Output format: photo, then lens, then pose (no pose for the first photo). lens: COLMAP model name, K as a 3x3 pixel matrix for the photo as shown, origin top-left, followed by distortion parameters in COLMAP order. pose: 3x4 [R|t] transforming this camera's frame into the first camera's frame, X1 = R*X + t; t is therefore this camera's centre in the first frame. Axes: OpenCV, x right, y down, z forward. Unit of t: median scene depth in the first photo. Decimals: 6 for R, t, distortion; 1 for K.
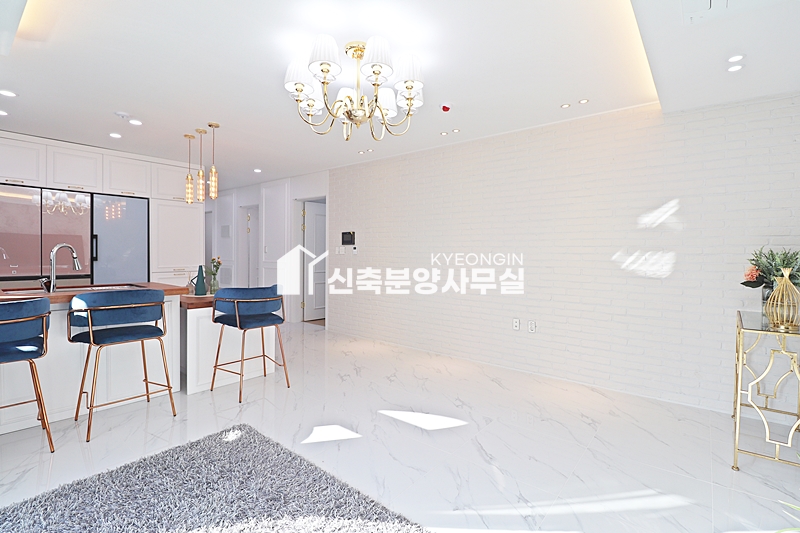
lens RADIAL K [[373.5, 0, 397.7], [0, 373.5, 262.5], [0, 0, 1]] dist [-0.006702, -0.004418]
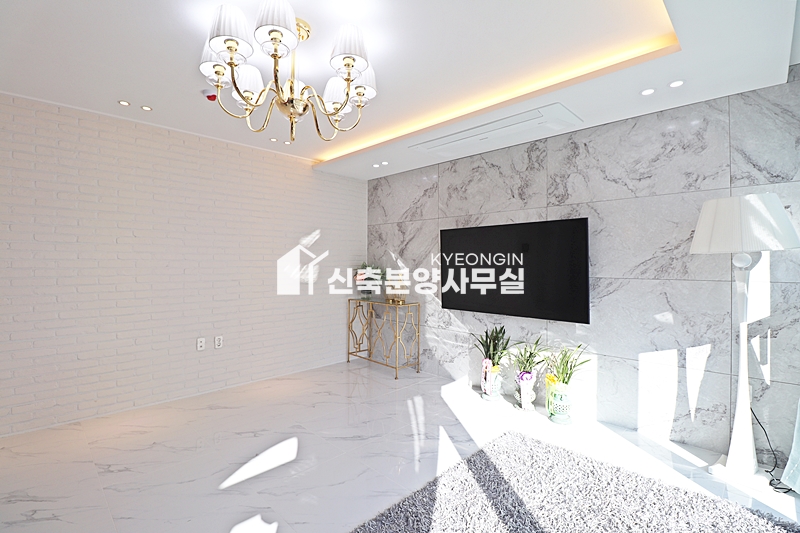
lens RADIAL K [[373.5, 0, 394.8], [0, 373.5, 262.5], [0, 0, 1]] dist [-0.006702, -0.004418]
pose [[0.105506, -0.010168, 0.994367, -0.681659], [0.019281, 0.999781, 0.008177, -0.043032], [-0.994232, 0.018310, 0.105679, 0.526452]]
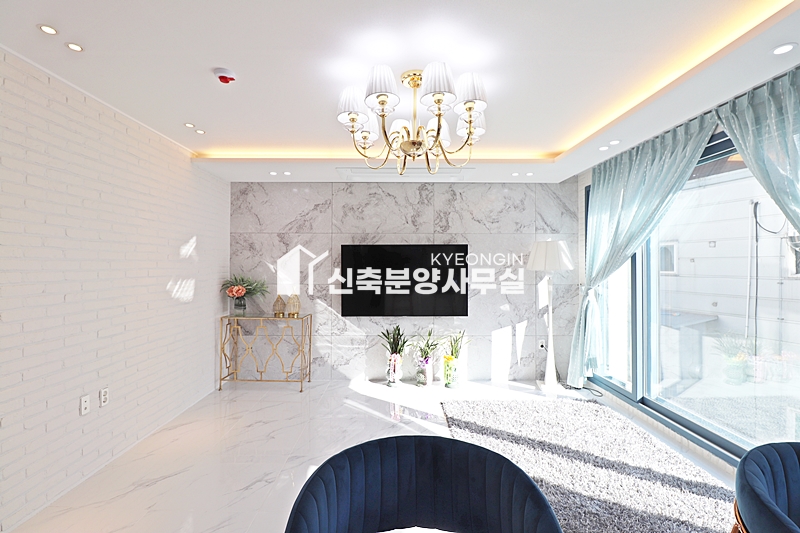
lens RADIAL K [[373.5, 0, 395.9], [0, 373.5, 262.9], [0, 0, 1]] dist [-0.006702, -0.004418]
pose [[-0.636516, -0.009132, 0.771209, -0.600460], [0.007159, 0.999817, 0.017747, -0.096452], [-0.771230, 0.016817, -0.636334, 1.233058]]
